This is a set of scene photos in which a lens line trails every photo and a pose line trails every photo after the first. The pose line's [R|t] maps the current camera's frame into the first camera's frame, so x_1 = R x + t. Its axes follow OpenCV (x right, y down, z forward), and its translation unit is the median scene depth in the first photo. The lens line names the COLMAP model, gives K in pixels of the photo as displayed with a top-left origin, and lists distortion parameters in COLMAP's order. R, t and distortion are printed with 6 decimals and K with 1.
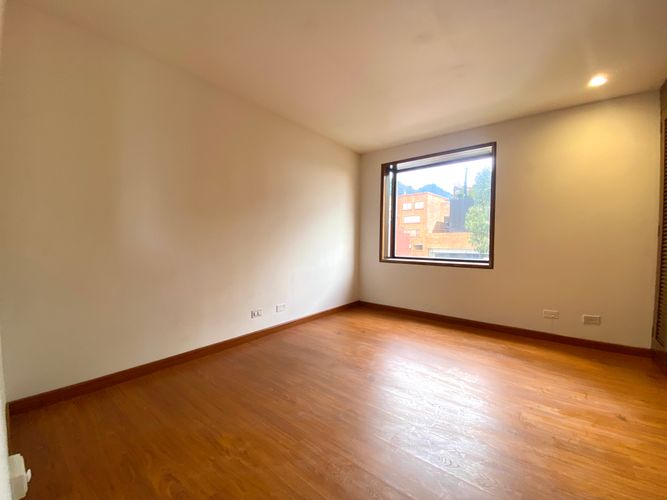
lens RADIAL K [[268.5, 0, 331.0], [0, 268.5, 250.1], [0, 0, 1]] dist [0.034178, -0.030982]
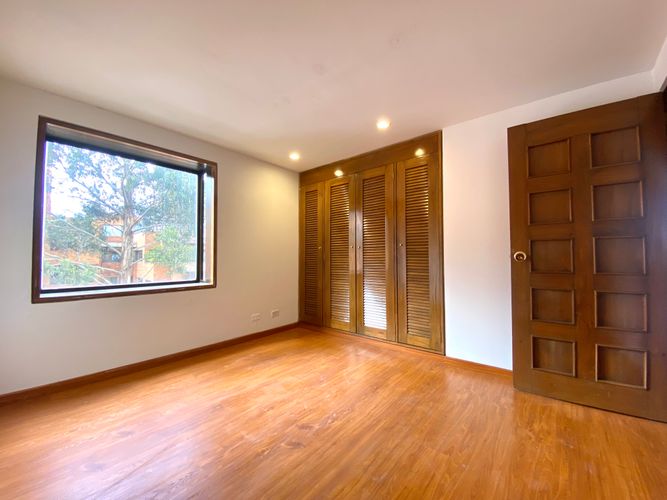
lens RADIAL K [[268.5, 0, 331.0], [0, 268.5, 250.1], [0, 0, 1]] dist [0.034178, -0.030982]
pose [[0.019831, 0.018394, 0.999634, -0.392199], [0.029988, 0.999370, -0.018984, -0.036915], [-0.999354, 0.030353, 0.019267, 0.537824]]
